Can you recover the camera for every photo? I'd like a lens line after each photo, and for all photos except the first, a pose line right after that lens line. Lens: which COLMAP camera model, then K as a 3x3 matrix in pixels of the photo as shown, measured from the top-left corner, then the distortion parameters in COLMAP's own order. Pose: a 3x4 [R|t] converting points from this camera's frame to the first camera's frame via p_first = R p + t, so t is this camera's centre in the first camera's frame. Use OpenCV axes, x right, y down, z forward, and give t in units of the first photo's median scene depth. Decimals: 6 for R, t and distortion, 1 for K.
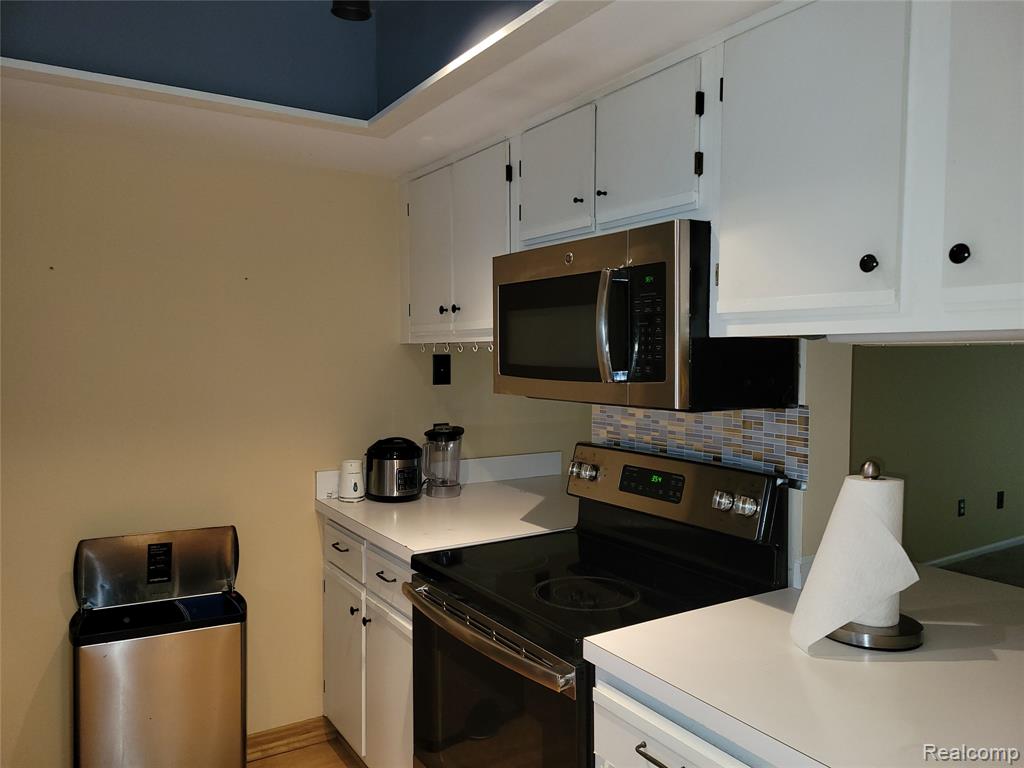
lens RADIAL K [[754.4, 0, 513.7], [0, 754.4, 380.3], [0, 0, 1]] dist [0.006296, -0.009385]
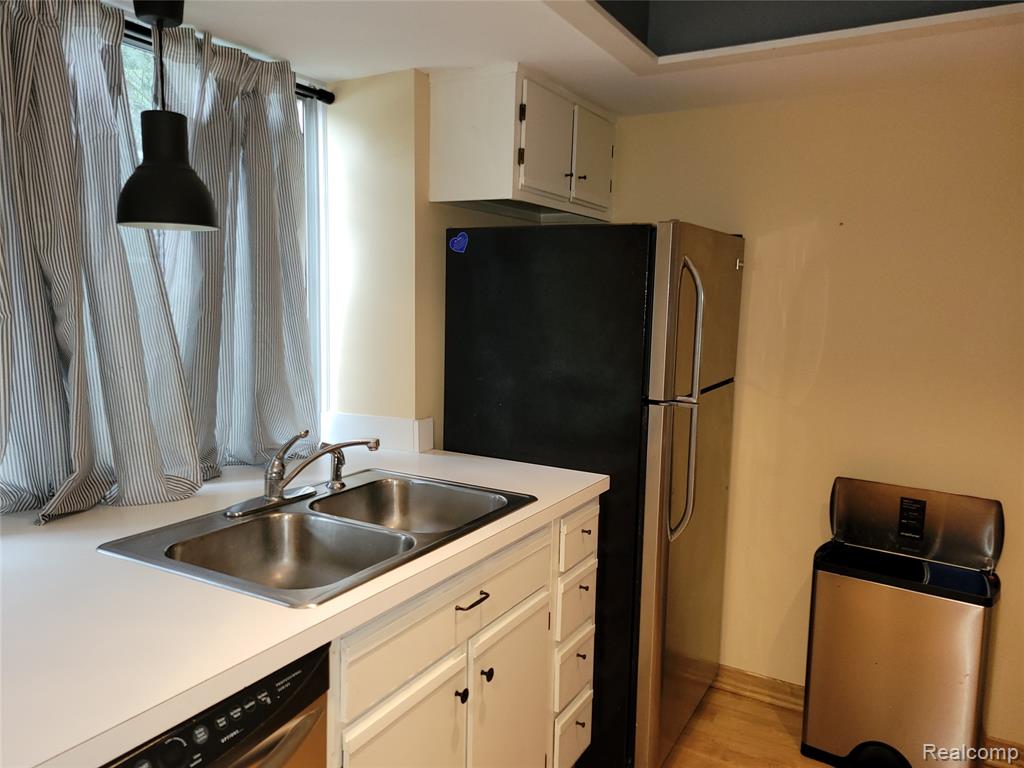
lens RADIAL K [[754.4, 0, 513.7], [0, 754.4, 380.3], [0, 0, 1]] dist [0.006296, -0.009385]
pose [[0.460469, 0.107837, -0.881101, 0.141553], [-0.054727, 0.994154, 0.093072, -0.000918], [0.885987, 0.005364, 0.463679, 0.083630]]
